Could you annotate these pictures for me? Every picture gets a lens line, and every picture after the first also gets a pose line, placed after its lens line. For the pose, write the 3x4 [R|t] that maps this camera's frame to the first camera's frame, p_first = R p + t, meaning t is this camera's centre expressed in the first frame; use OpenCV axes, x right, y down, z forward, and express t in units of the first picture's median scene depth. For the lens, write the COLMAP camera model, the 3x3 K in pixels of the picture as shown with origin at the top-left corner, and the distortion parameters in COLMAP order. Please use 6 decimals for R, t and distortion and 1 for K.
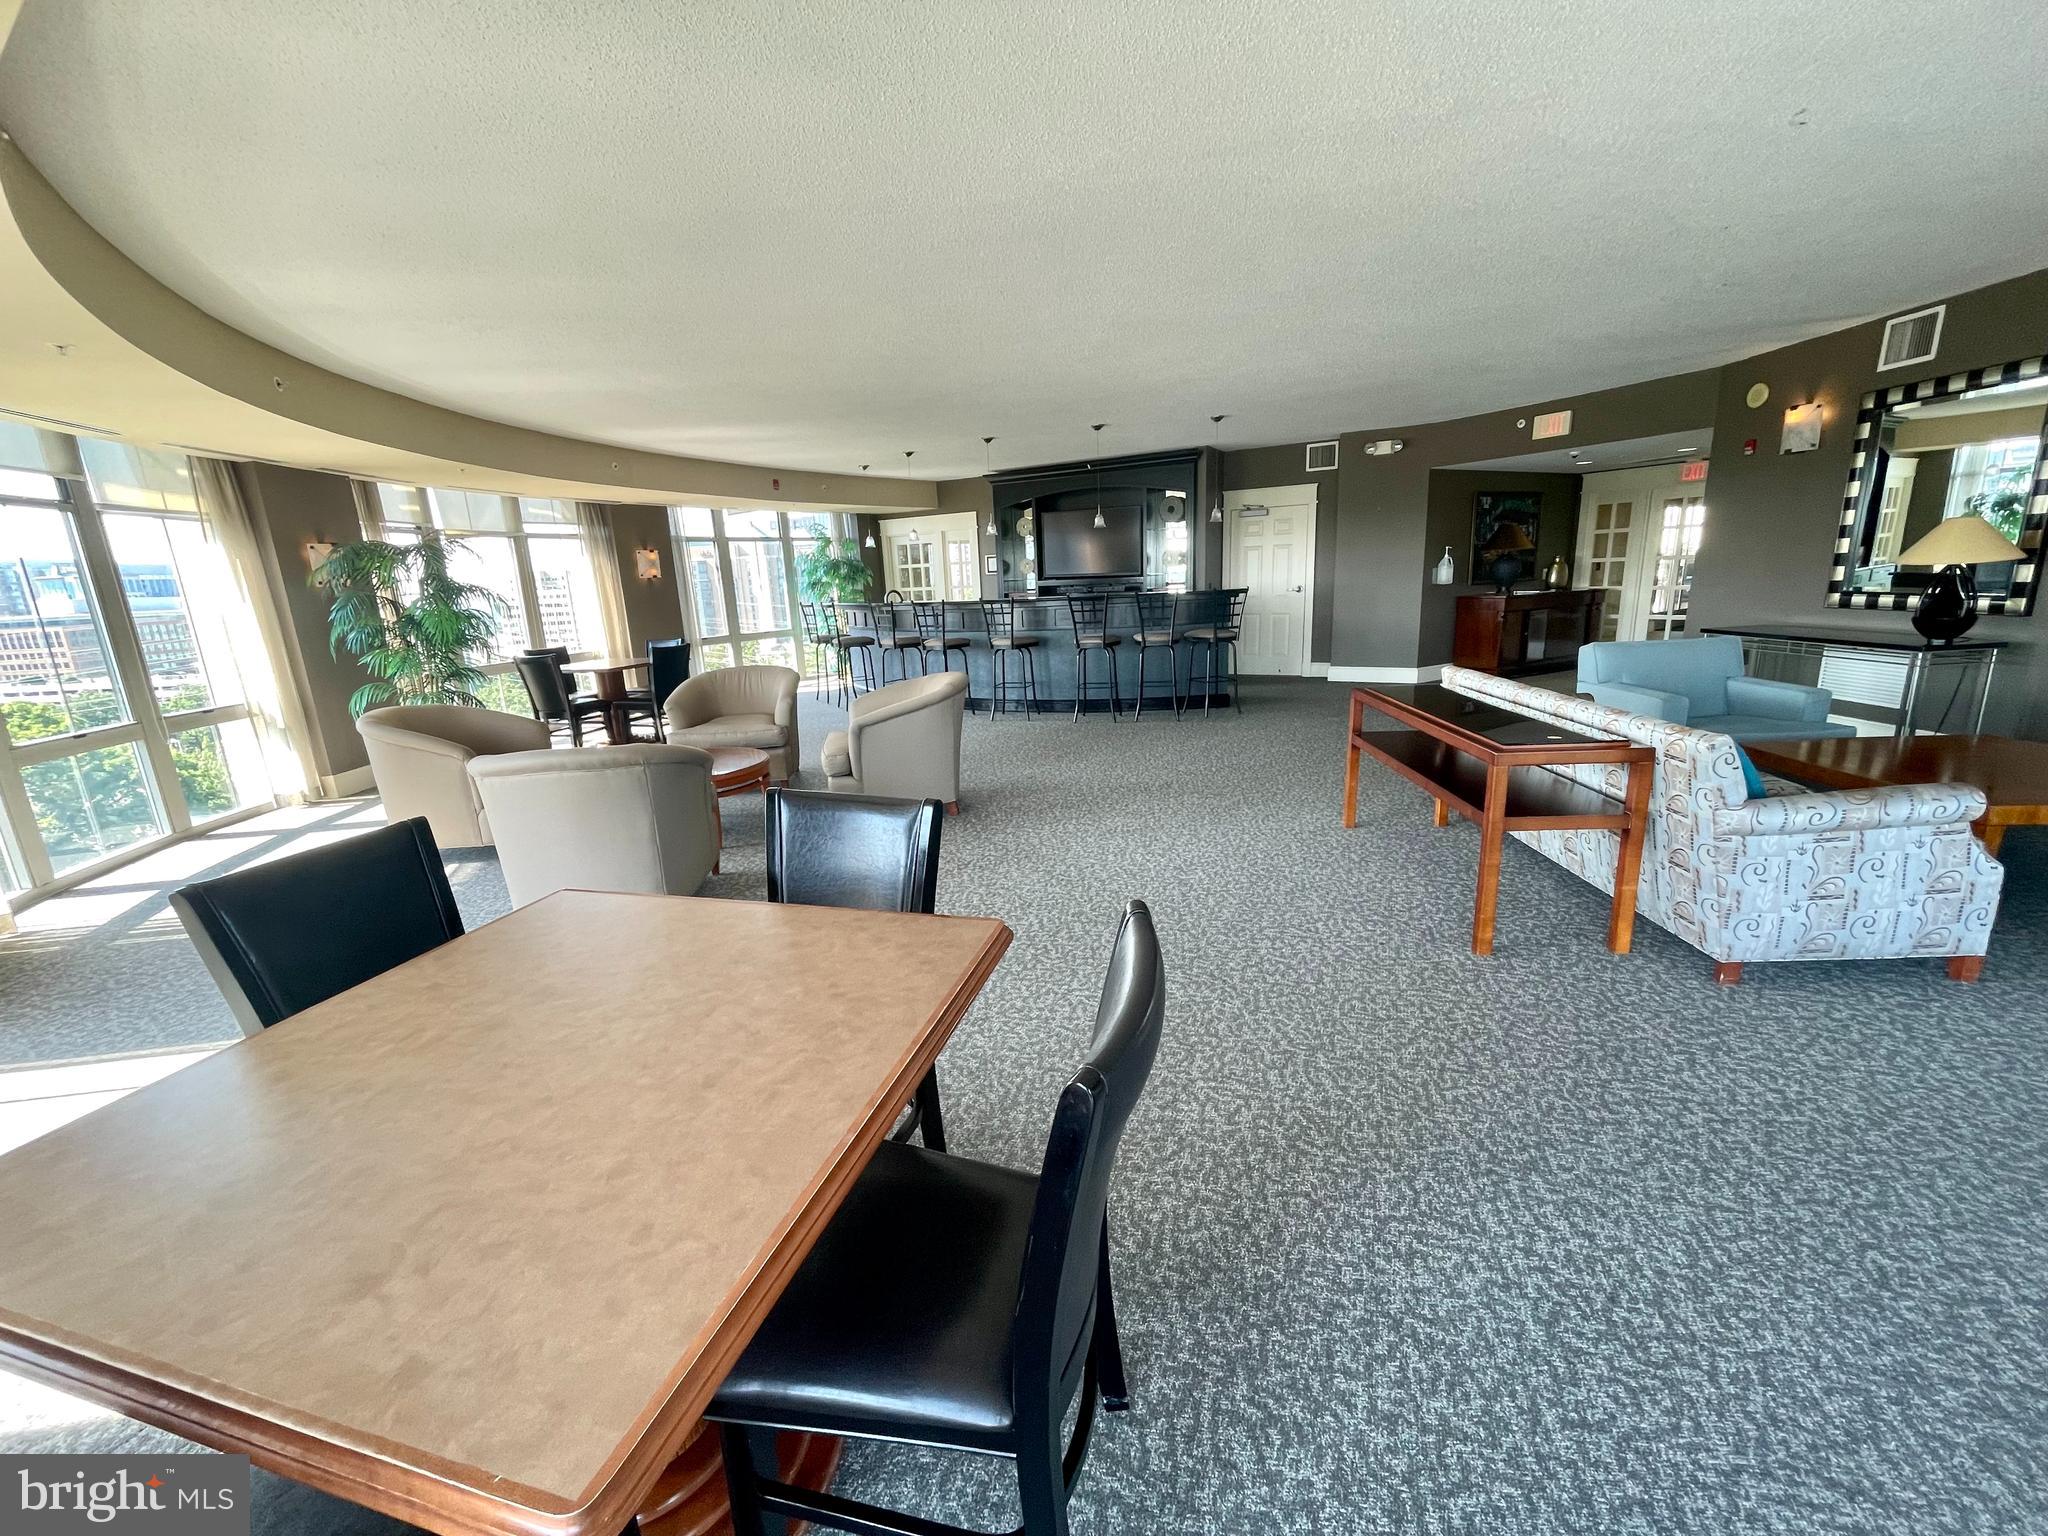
lens RADIAL K [[821.1, 0, 1024.0], [0, 821.1, 768.0], [0, 0, 1]] dist [0.000423, -0.000218]
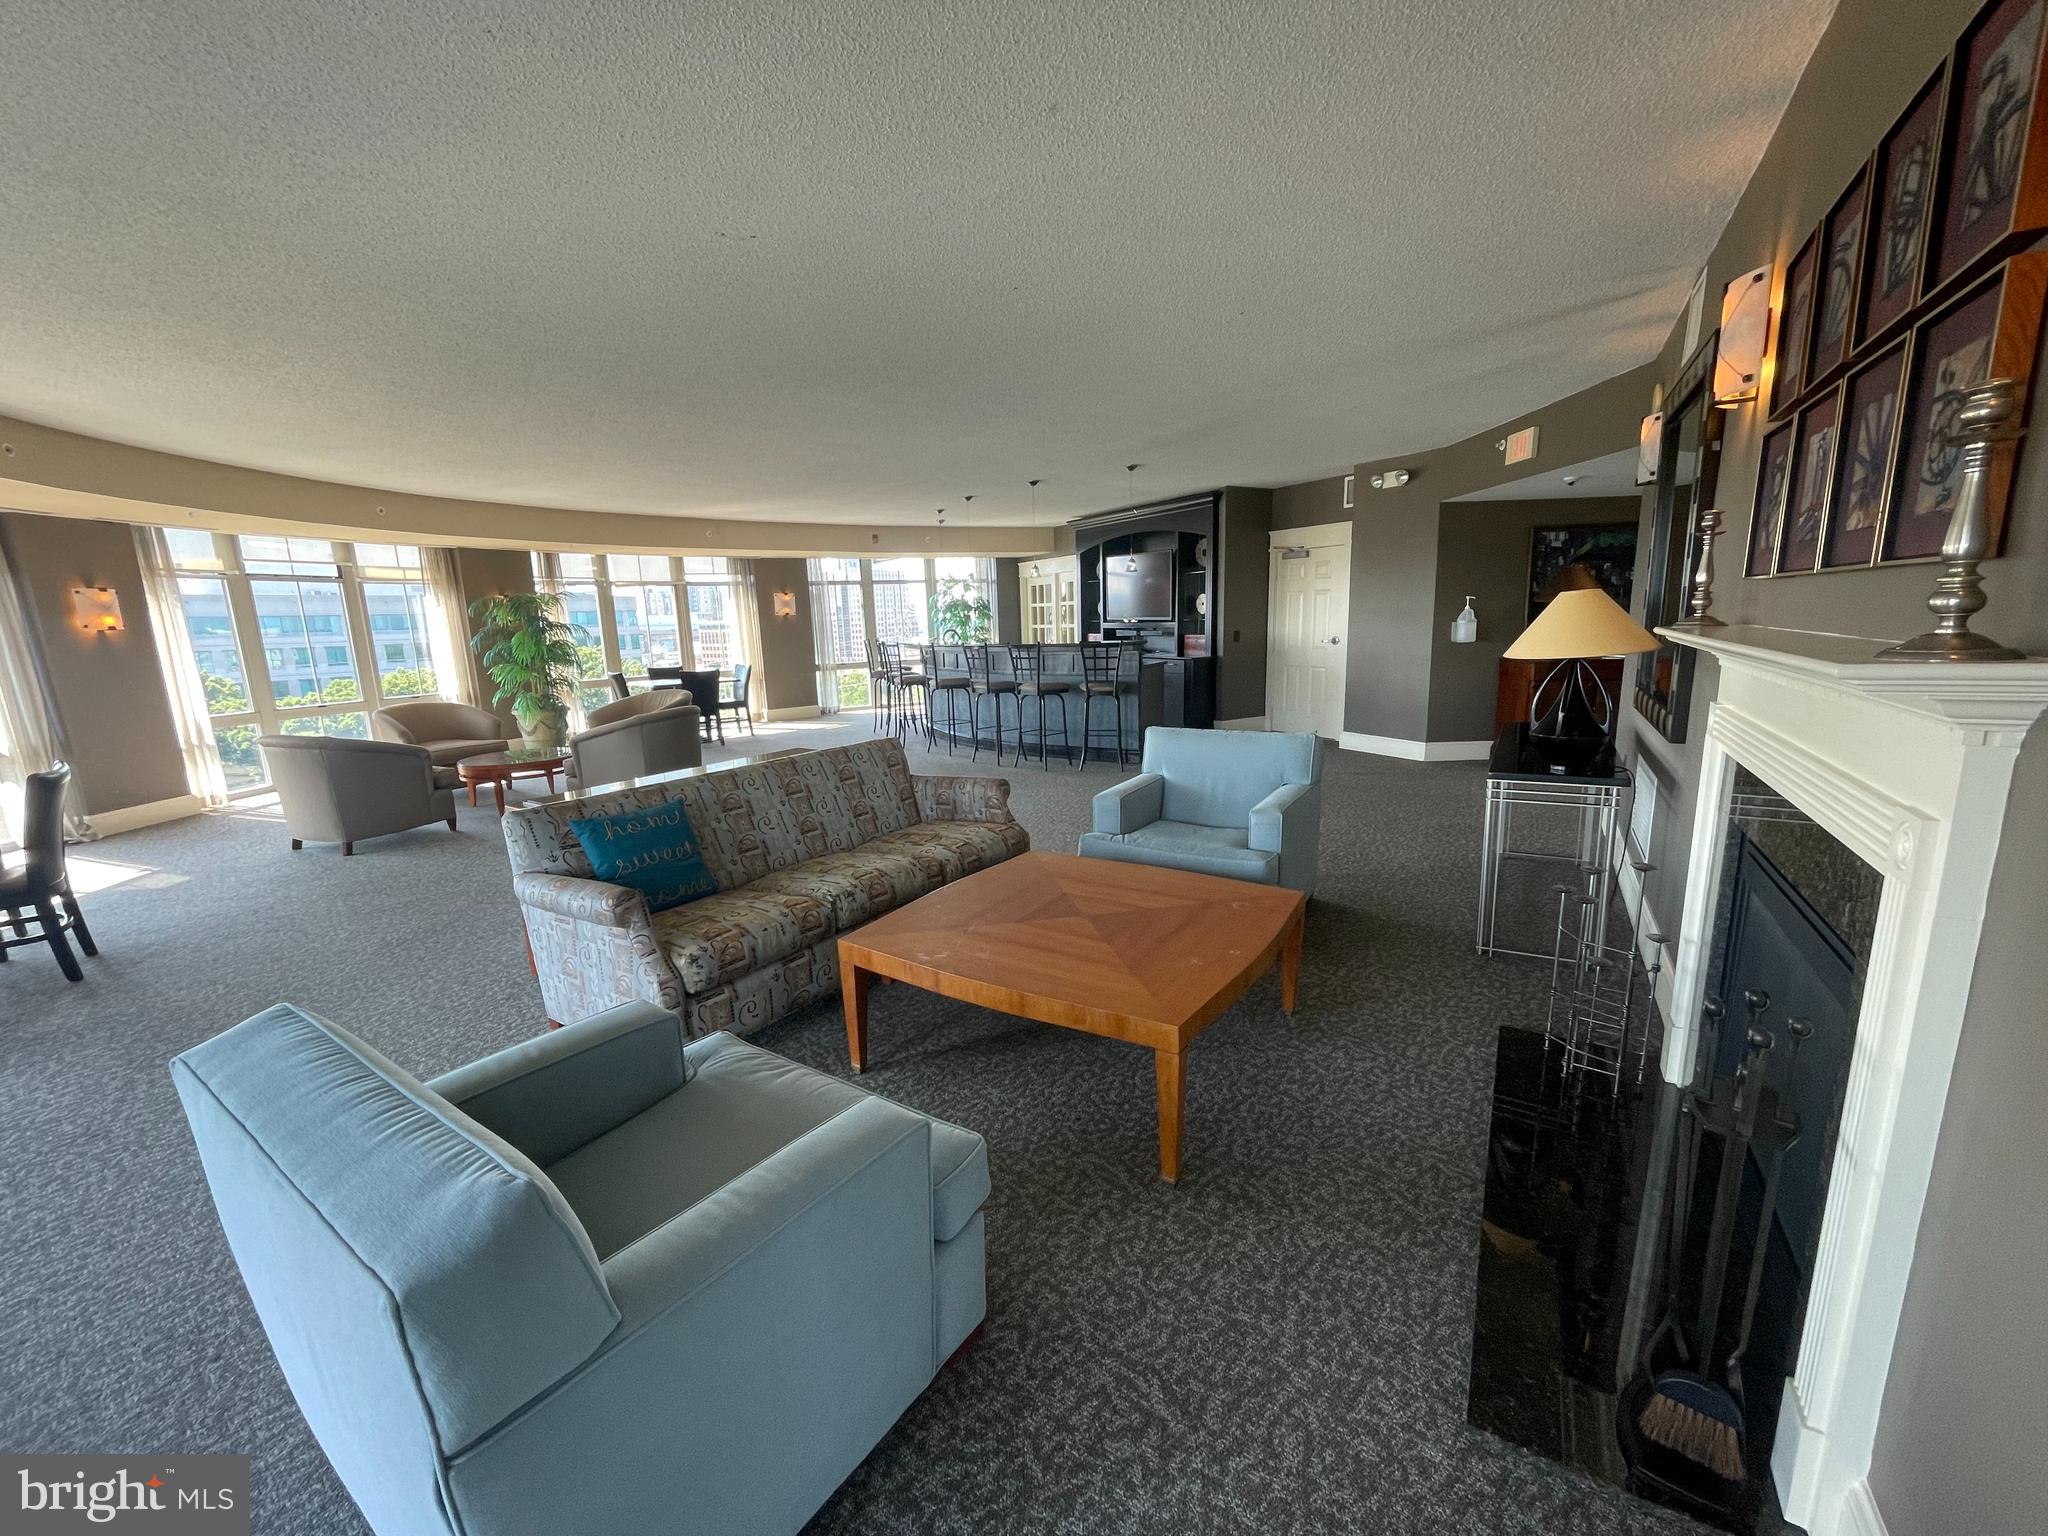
lens RADIAL K [[821.1, 0, 1024.0], [0, 821.1, 768.0], [0, 0, 1]] dist [0.000423, -0.000218]
pose [[0.870272, 0.107846, -0.480620, 0.491631], [-0.121407, 0.992599, 0.002894, -0.048765], [0.477375, 0.055832, 0.876924, 0.091850]]
